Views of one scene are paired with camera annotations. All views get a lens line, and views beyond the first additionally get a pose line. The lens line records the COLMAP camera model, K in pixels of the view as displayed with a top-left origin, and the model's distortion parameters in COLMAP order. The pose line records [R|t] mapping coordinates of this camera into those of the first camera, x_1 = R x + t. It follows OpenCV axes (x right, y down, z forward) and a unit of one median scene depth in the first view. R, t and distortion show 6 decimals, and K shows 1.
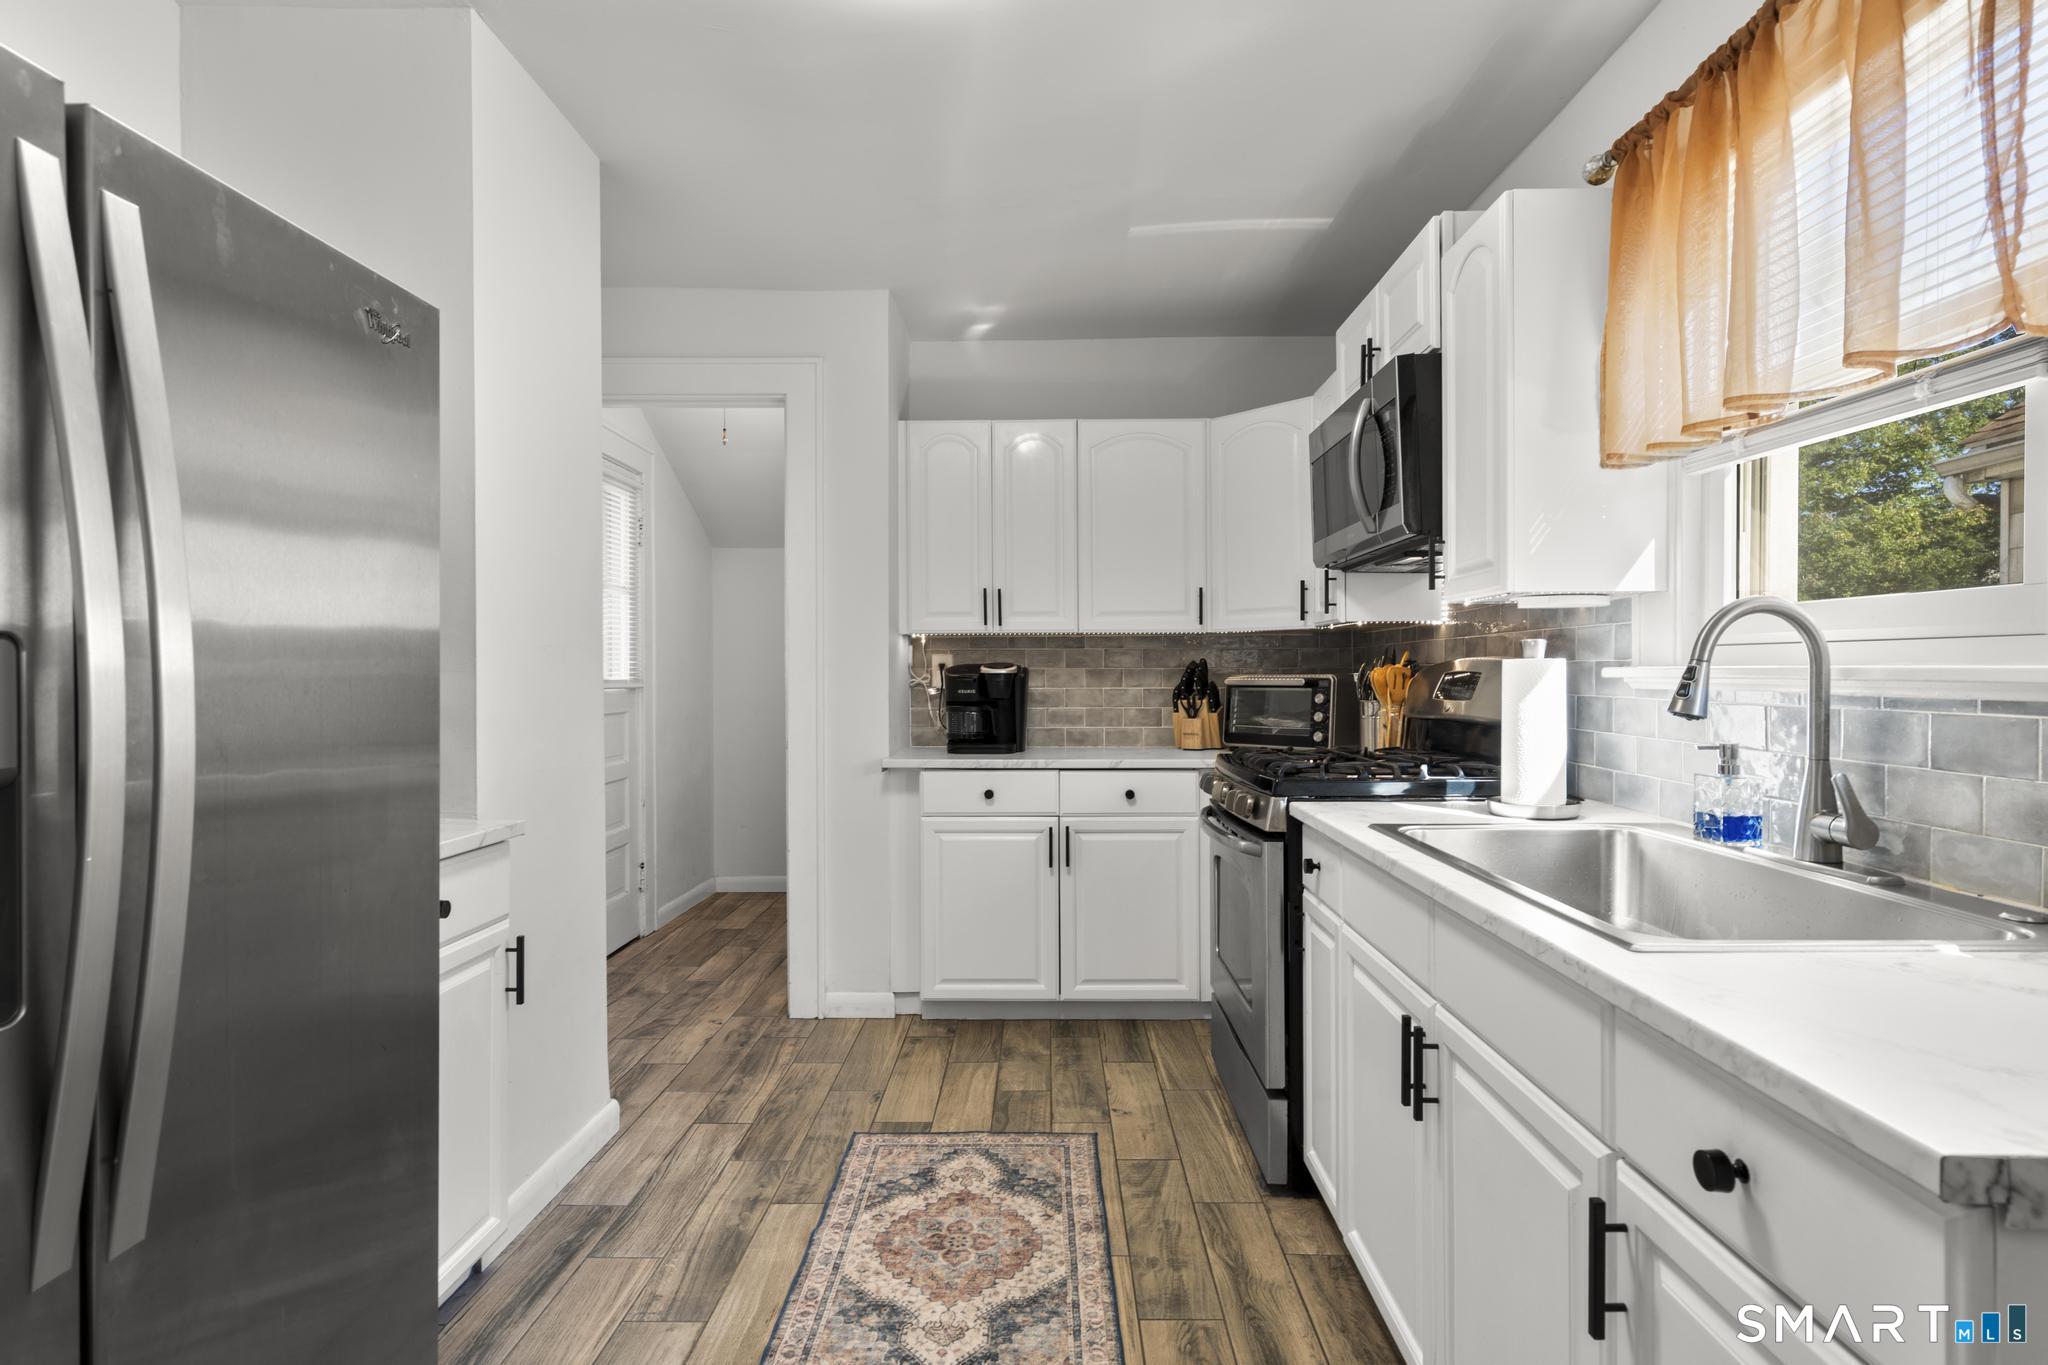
lens RADIAL K [[1010.4, 0, 1029.3], [0, 1010.4, 678.1], [0, 0, 1]] dist [0.003240, 0.001008]
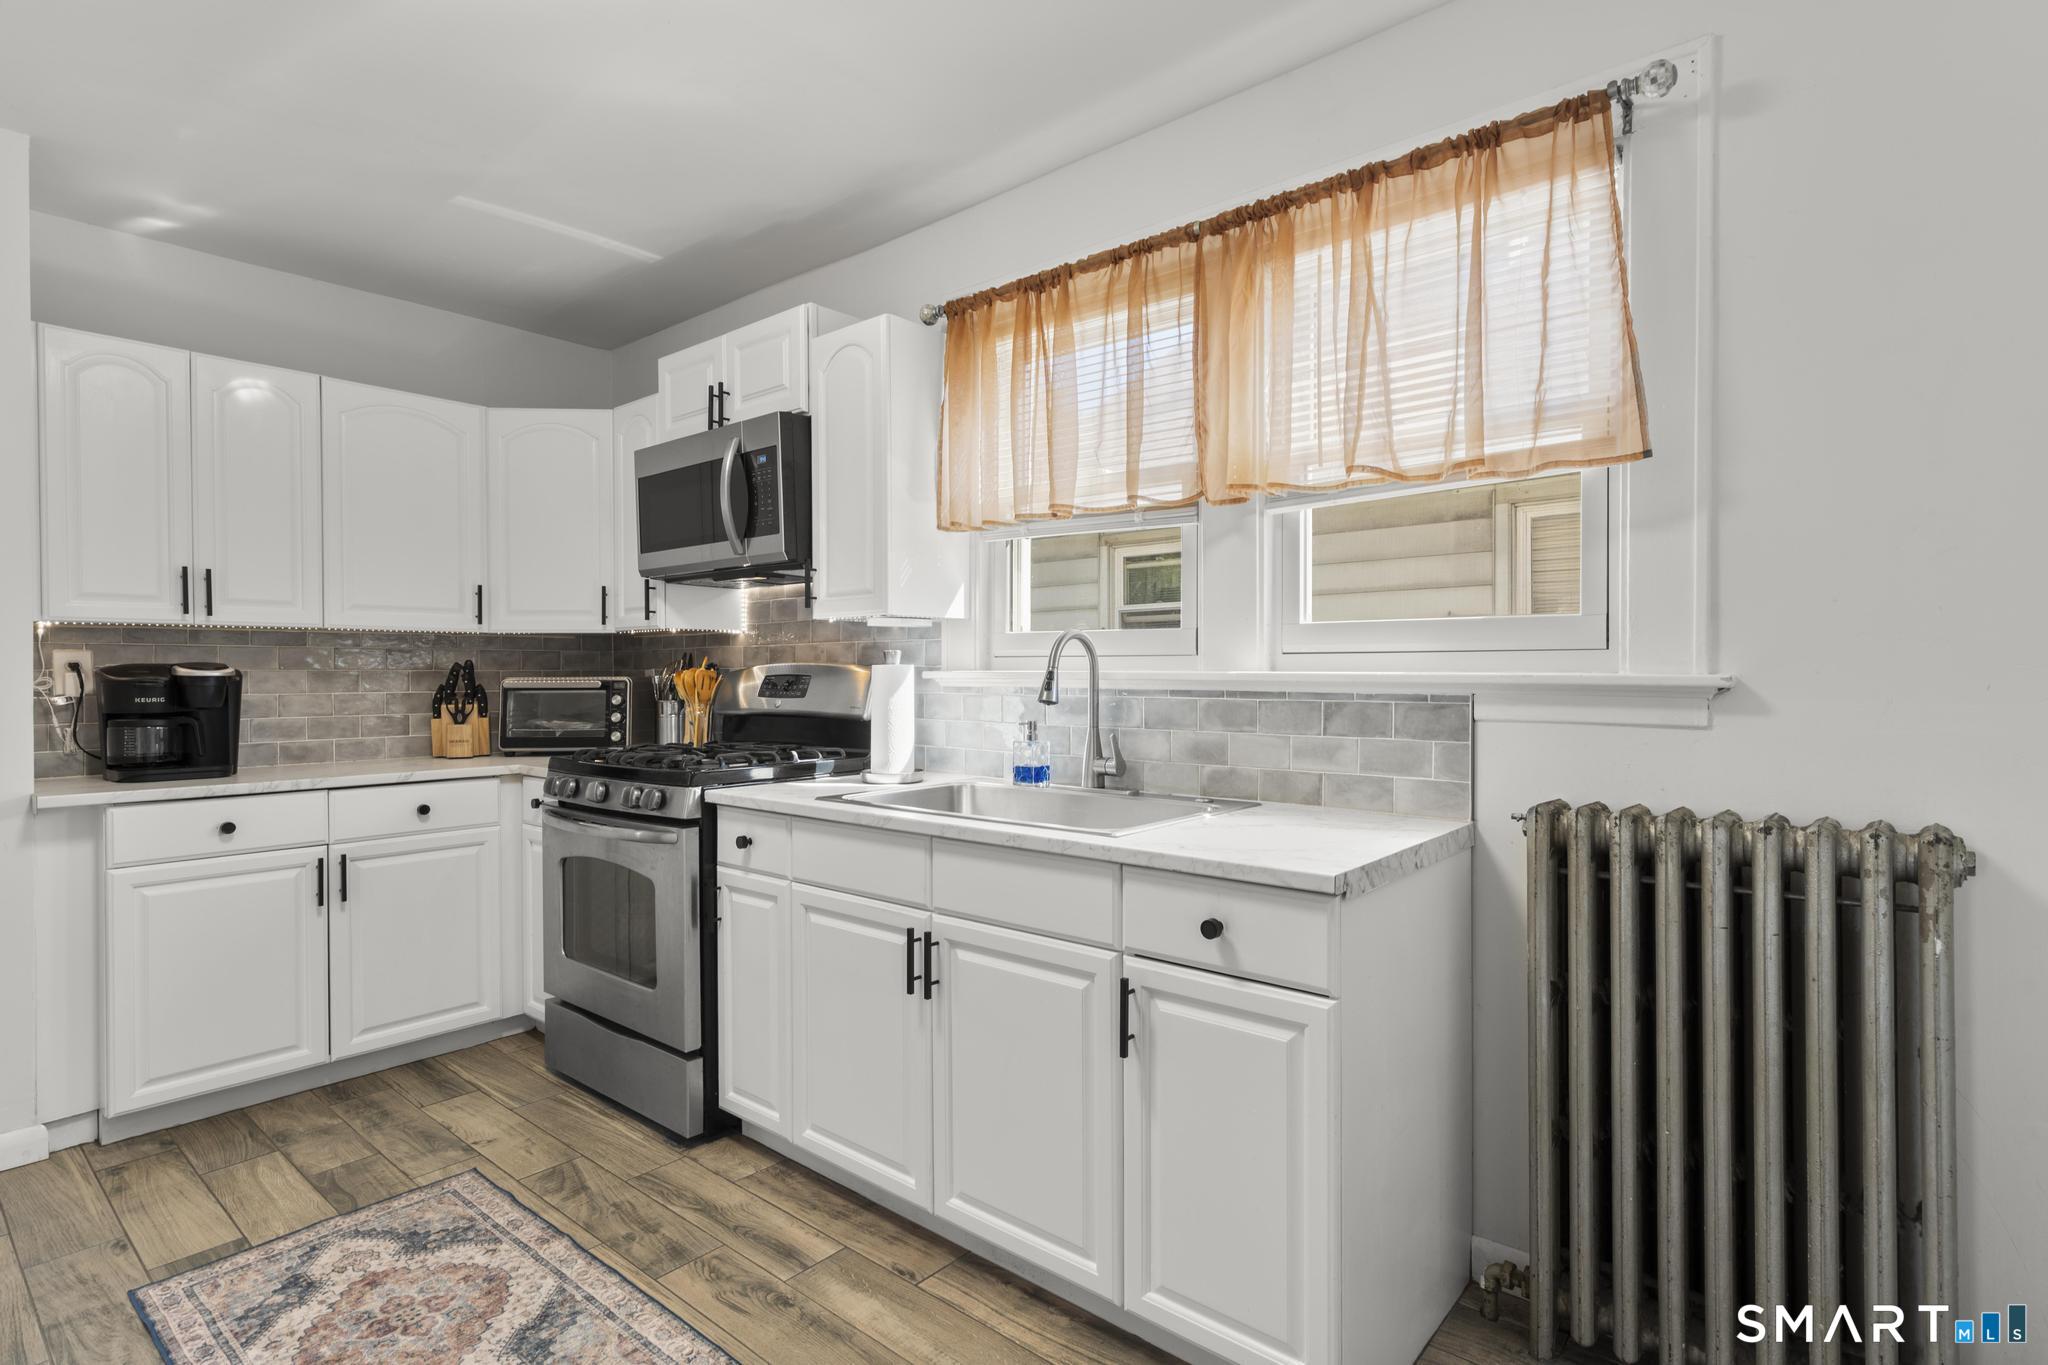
lens RADIAL K [[1010.4, 0, 1029.3], [0, 1010.4, 678.1], [0, 0, 1]] dist [0.003240, 0.001008]
pose [[0.633543, -0.002357, 0.773704, -0.345213], [0.004185, 0.999991, -0.000381, -0.000209], [-0.773697, 0.003479, 0.633547, 0.009641]]
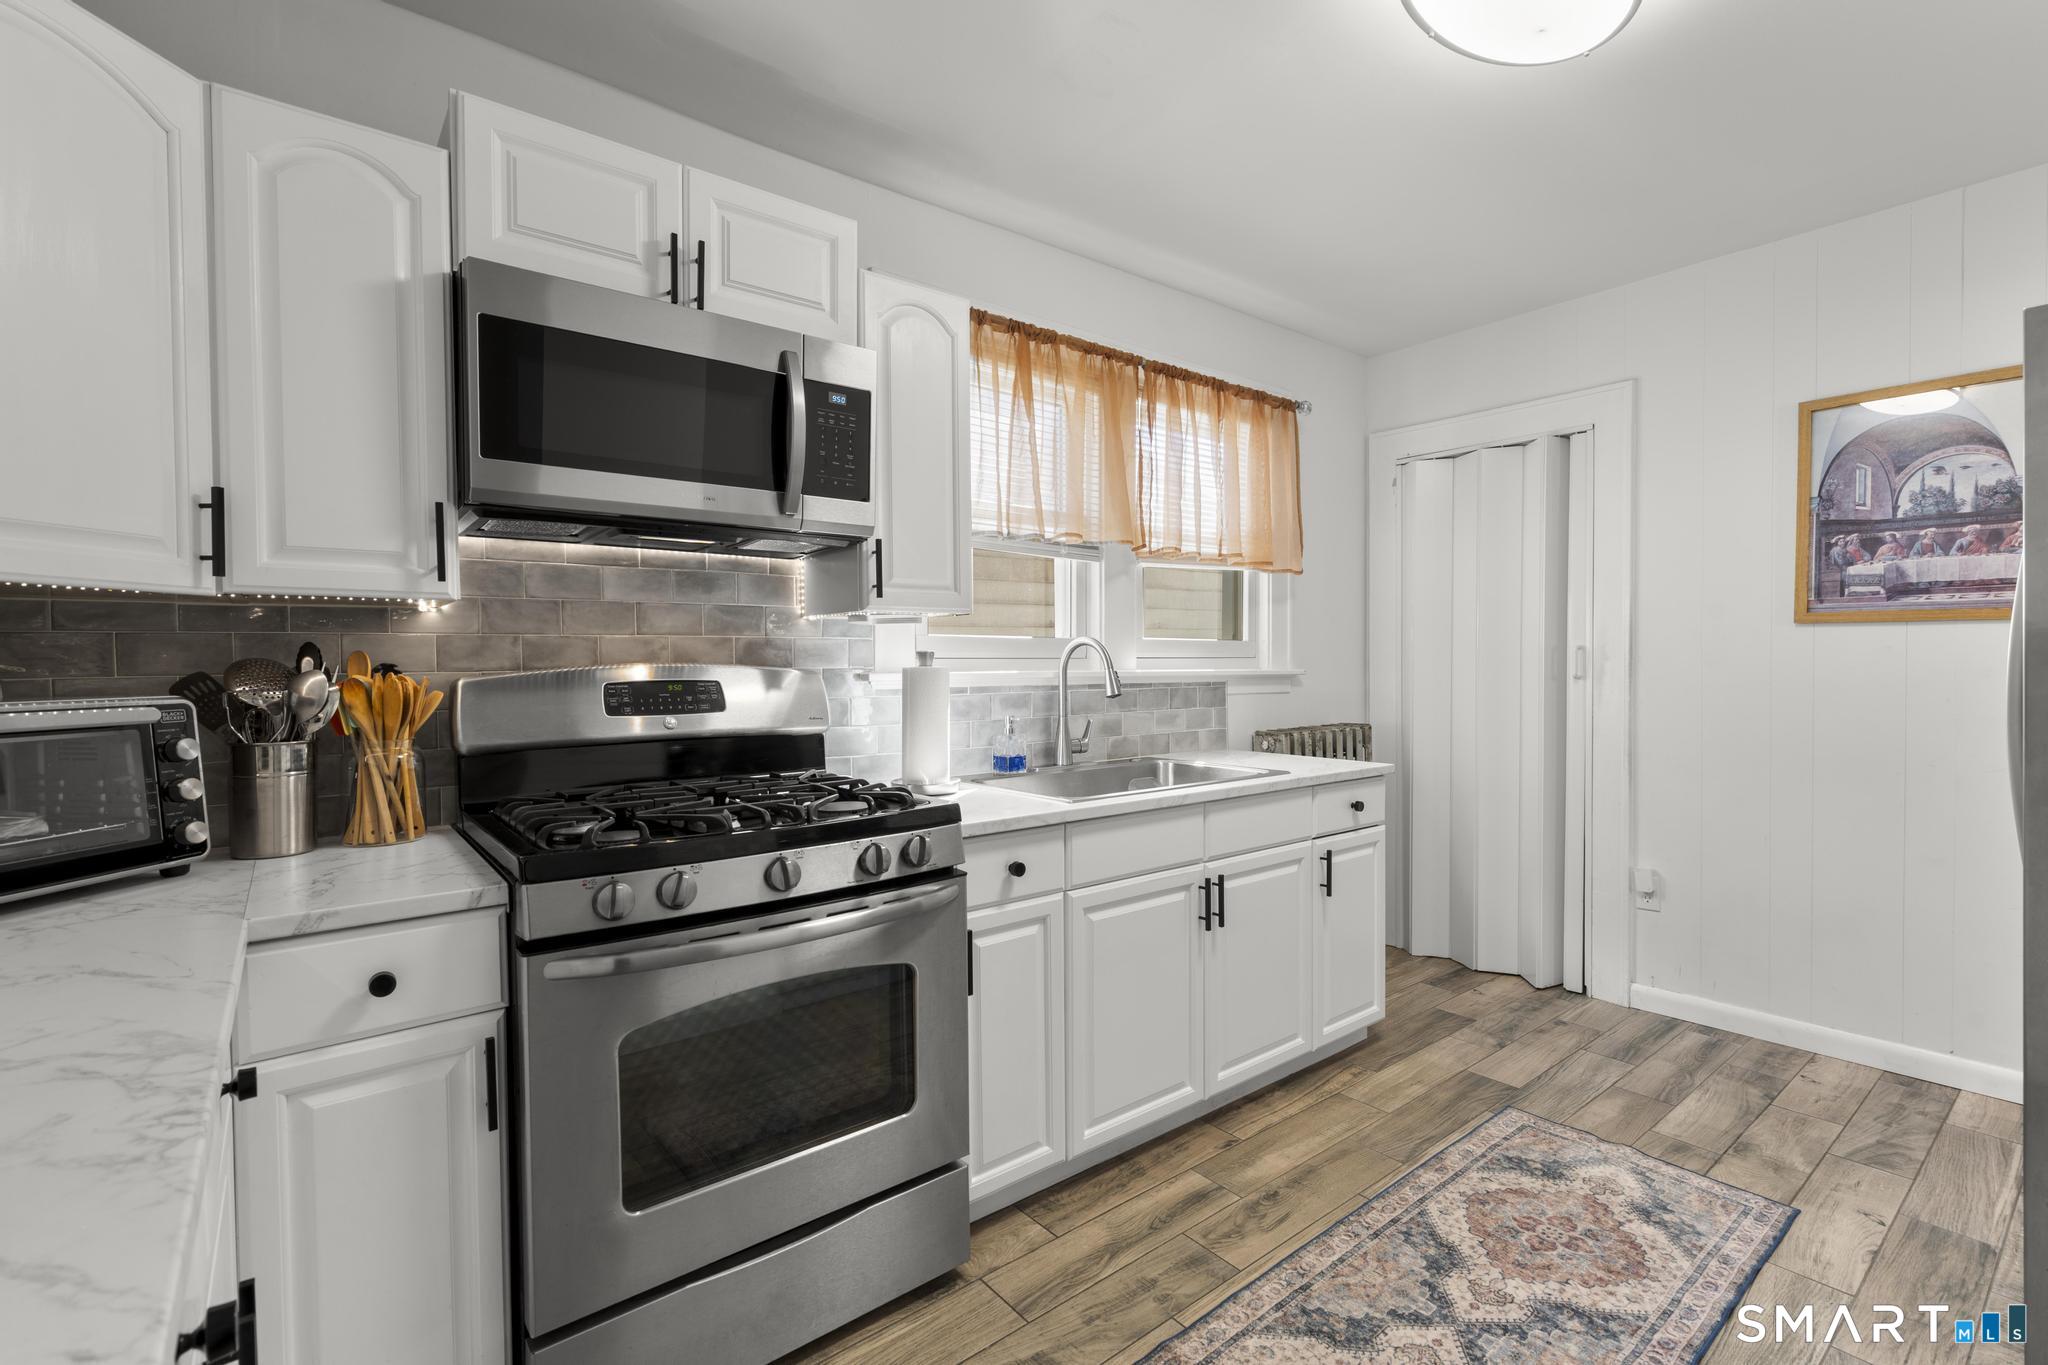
lens RADIAL K [[924.5, 0, 1032.4], [0, 924.5, 681.6], [0, 0, 1]] dist [-0.001233, 0.001437]
pose [[-0.639022, -0.008470, 0.769142, -0.375737], [0.013285, 0.999669, 0.022046, -0.019334], [-0.769074, 0.024306, -0.638698, 1.324640]]
